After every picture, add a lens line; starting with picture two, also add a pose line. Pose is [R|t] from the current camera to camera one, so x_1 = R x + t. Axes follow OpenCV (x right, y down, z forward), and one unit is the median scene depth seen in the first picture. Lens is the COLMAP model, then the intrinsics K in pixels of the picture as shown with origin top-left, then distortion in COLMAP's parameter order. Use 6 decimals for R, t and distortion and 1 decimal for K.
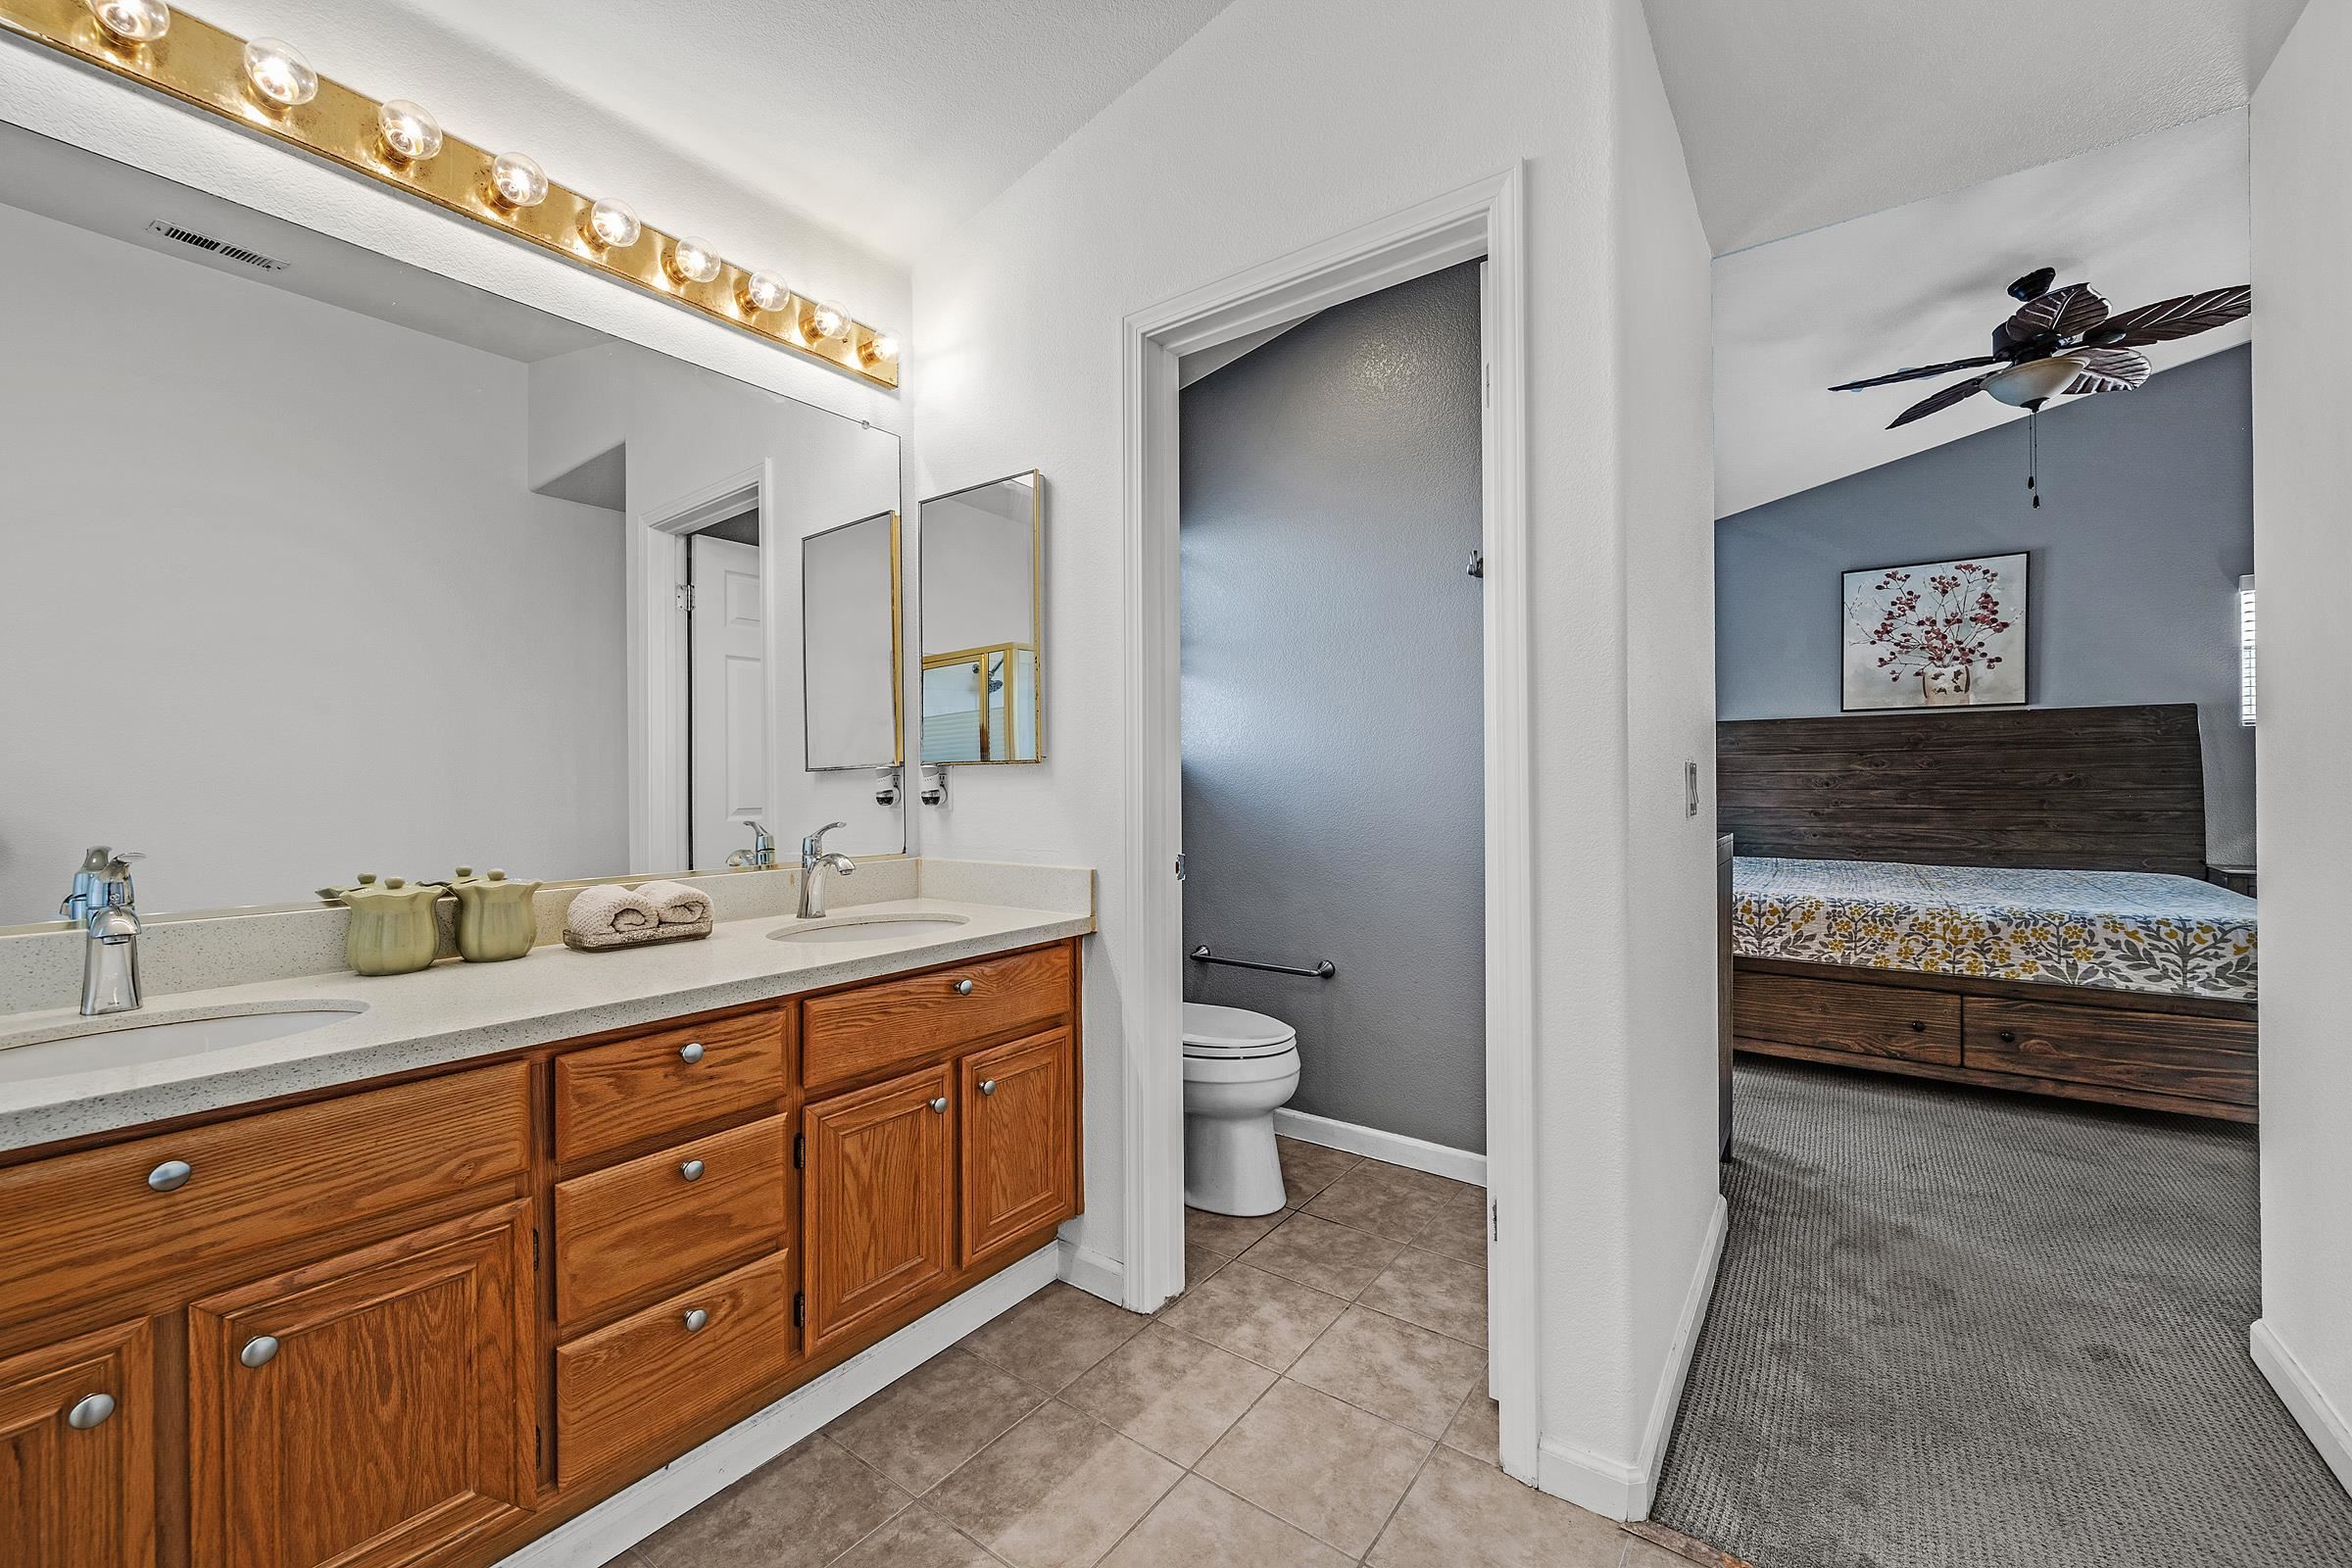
lens RADIAL K [[923.9, 0, 1169.5], [0, 923.9, 784.6], [0, 0, 1]] dist [-0.000155, -0.000045]
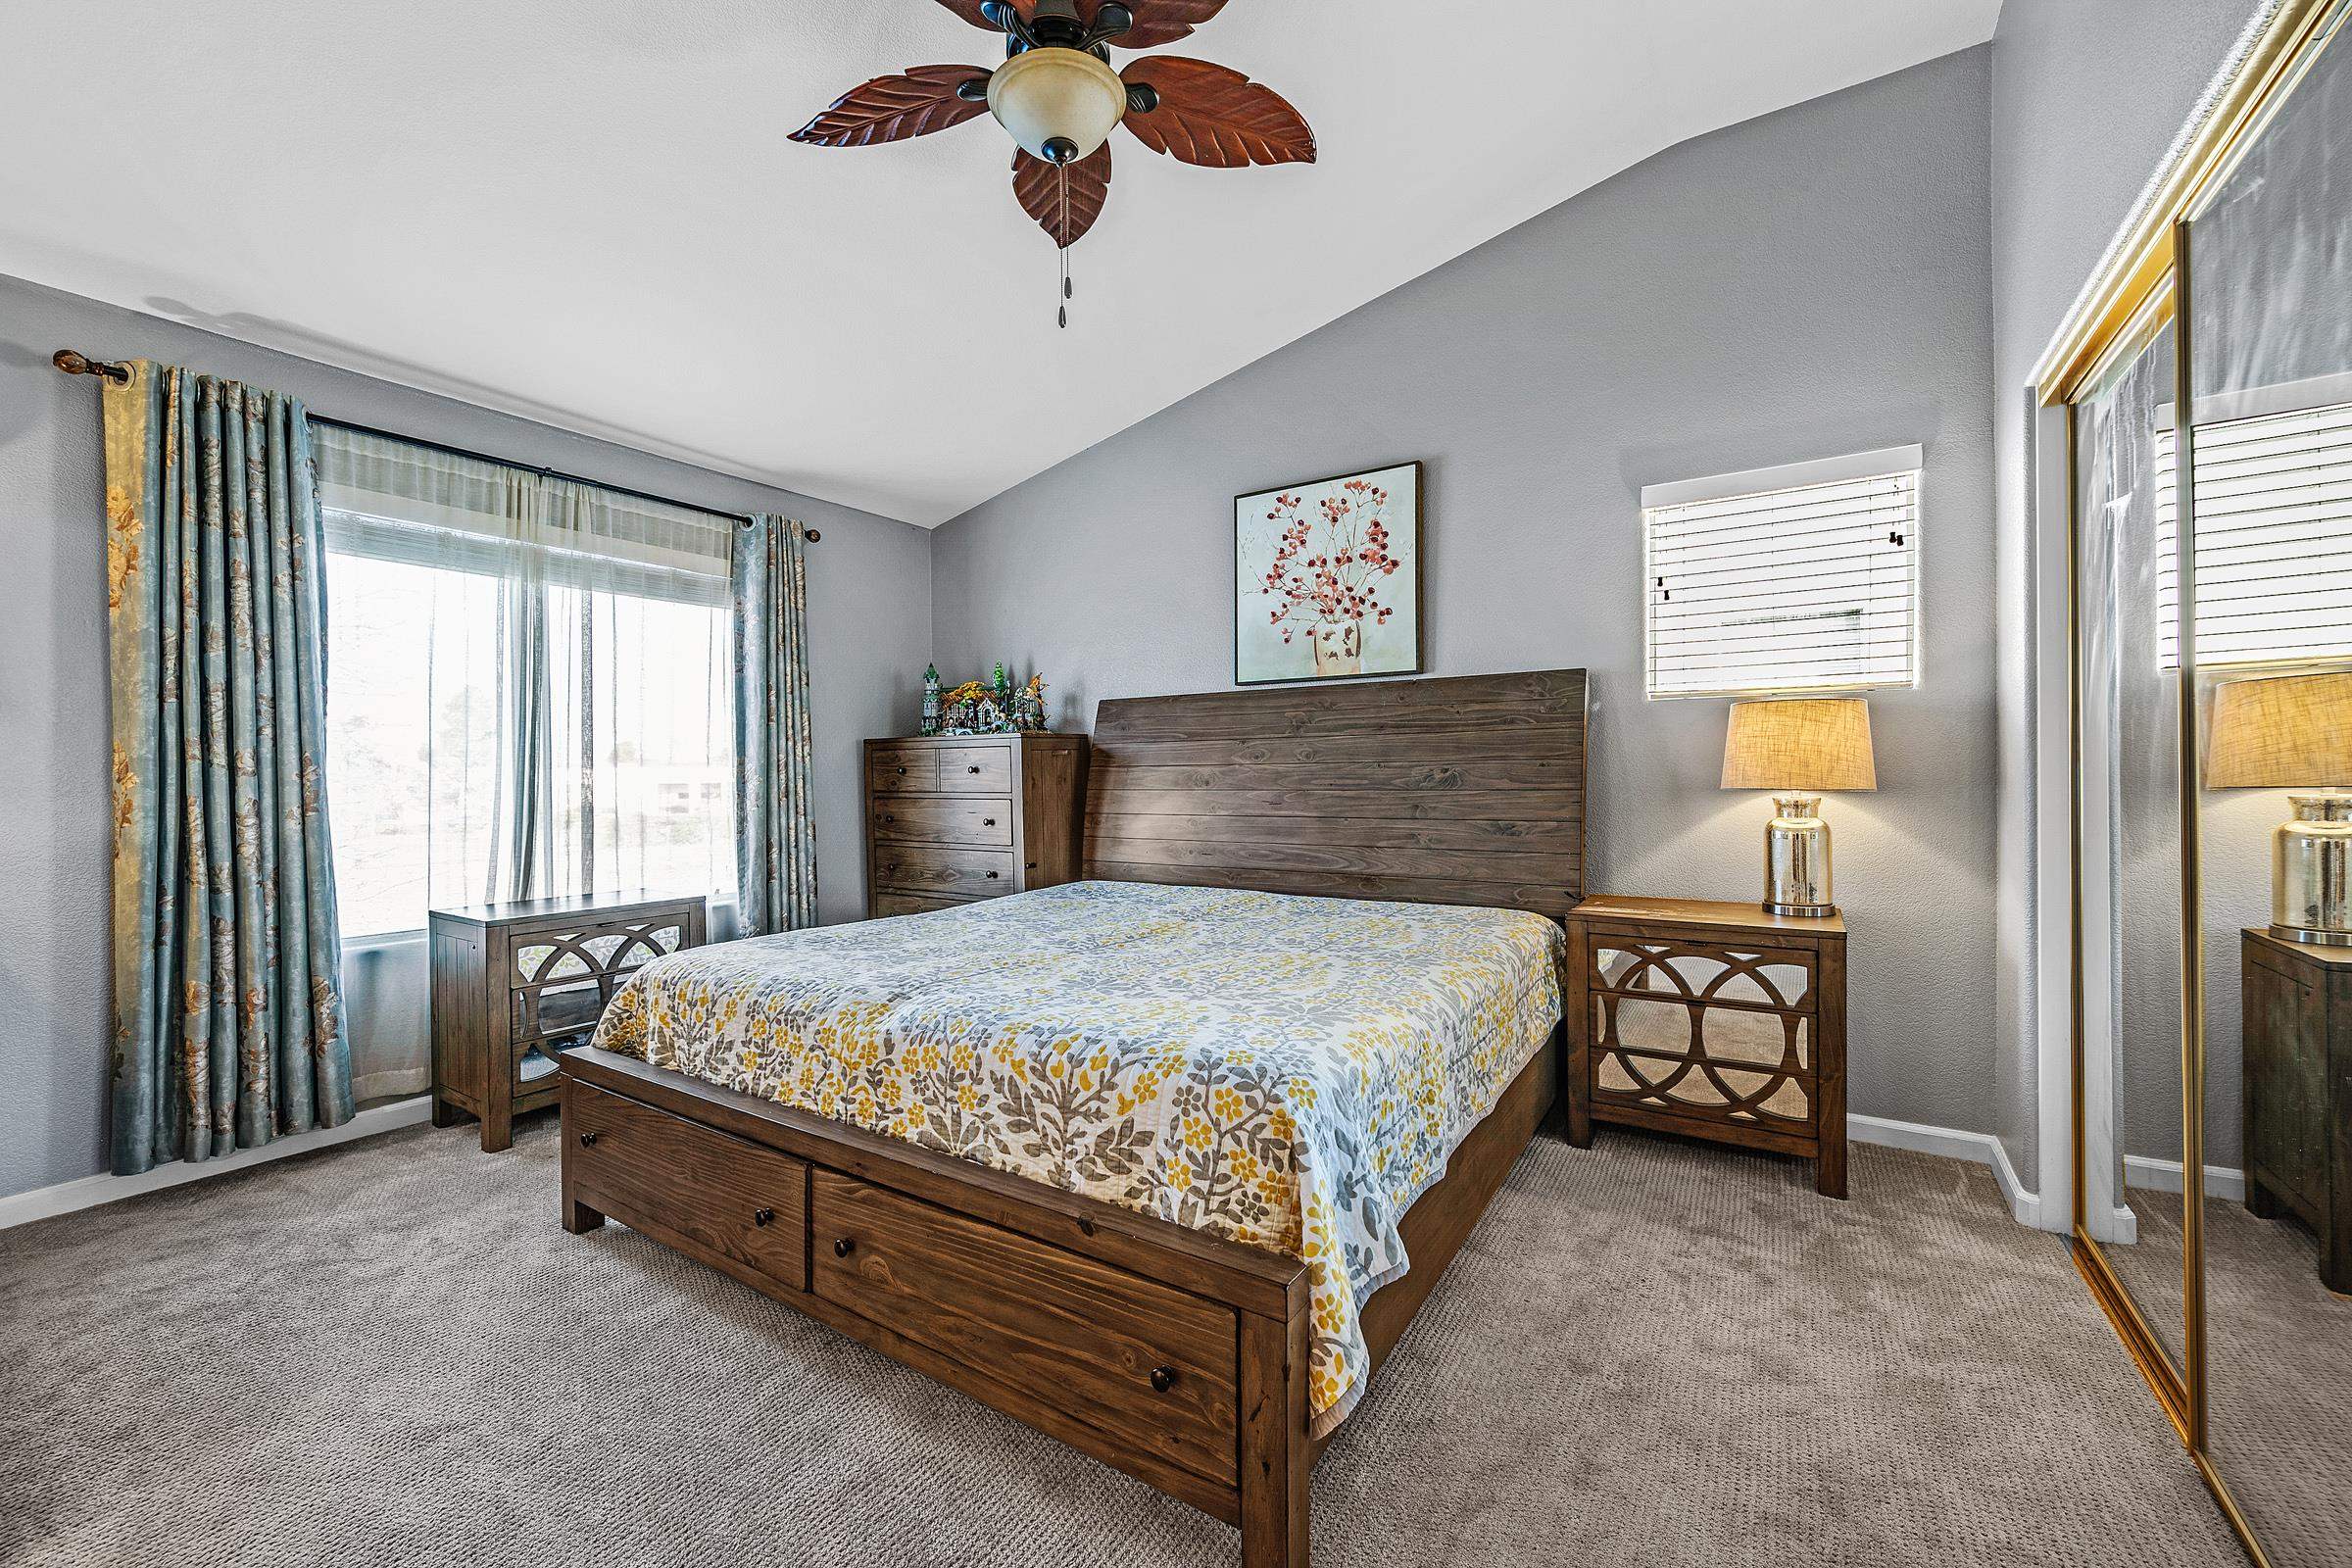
lens RADIAL K [[923.9, 0, 1183.6], [0, 923.9, 779.8], [0, 0, 1]] dist [-0.000155, -0.000045]
pose [[0.998604, -0.004527, 0.052629, 0.701739], [0.004378, 0.999986, 0.002962, -0.005526], [-0.052641, -0.002727, 0.998610, 0.282788]]
